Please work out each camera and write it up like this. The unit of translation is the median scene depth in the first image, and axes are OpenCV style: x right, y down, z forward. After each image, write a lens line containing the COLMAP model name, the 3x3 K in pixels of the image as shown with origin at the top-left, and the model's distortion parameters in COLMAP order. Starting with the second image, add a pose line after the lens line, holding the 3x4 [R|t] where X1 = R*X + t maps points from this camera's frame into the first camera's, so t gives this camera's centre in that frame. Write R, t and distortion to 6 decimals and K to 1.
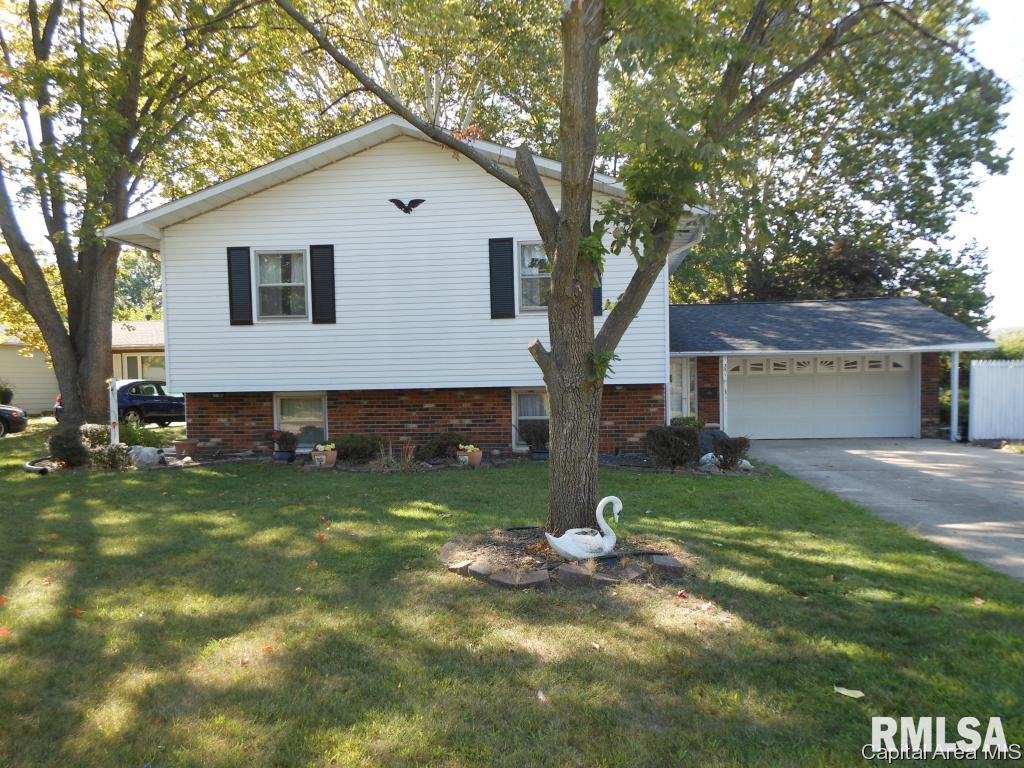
lens RADIAL K [[664.0, 0, 512.0], [0, 664.0, 384.0], [0, 0, 1]] dist [0.137001, 0.000543]
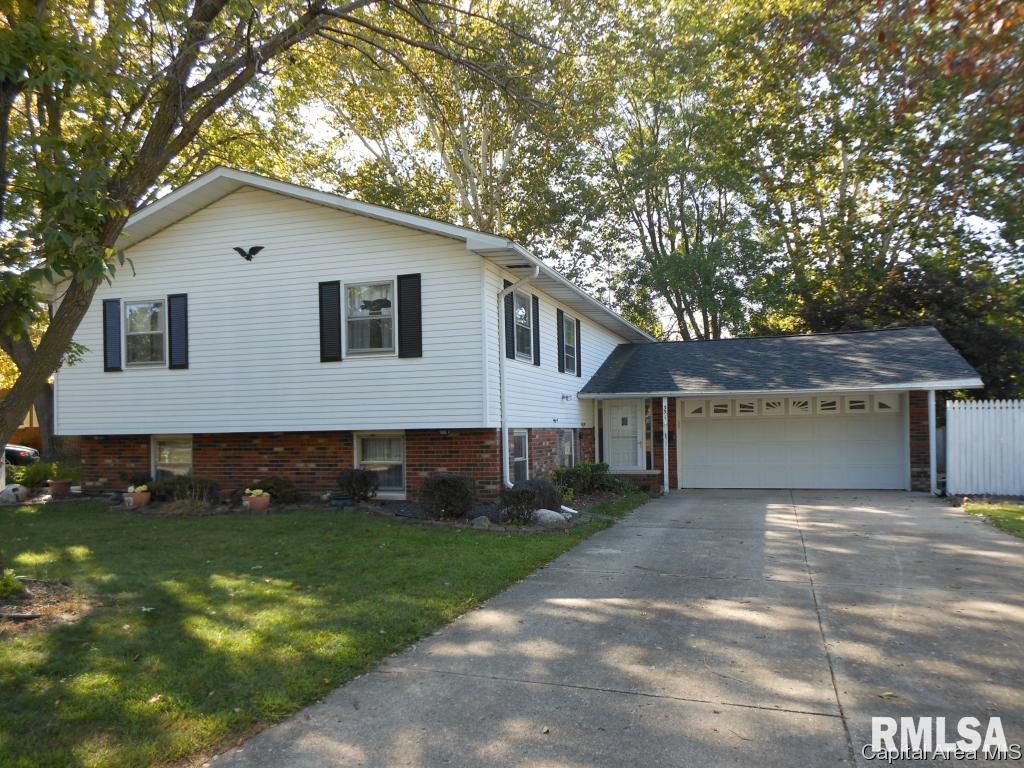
lens RADIAL K [[768.2, 0, 516.2], [0, 768.2, 418.9], [0, 0, 1]] dist [0.010278, 0.000619]
pose [[0.977757, 0.001860, -0.209735, 0.335478], [-0.002719, 0.999989, -0.003808, -0.006916], [0.209725, 0.004293, 0.977751, -0.039174]]
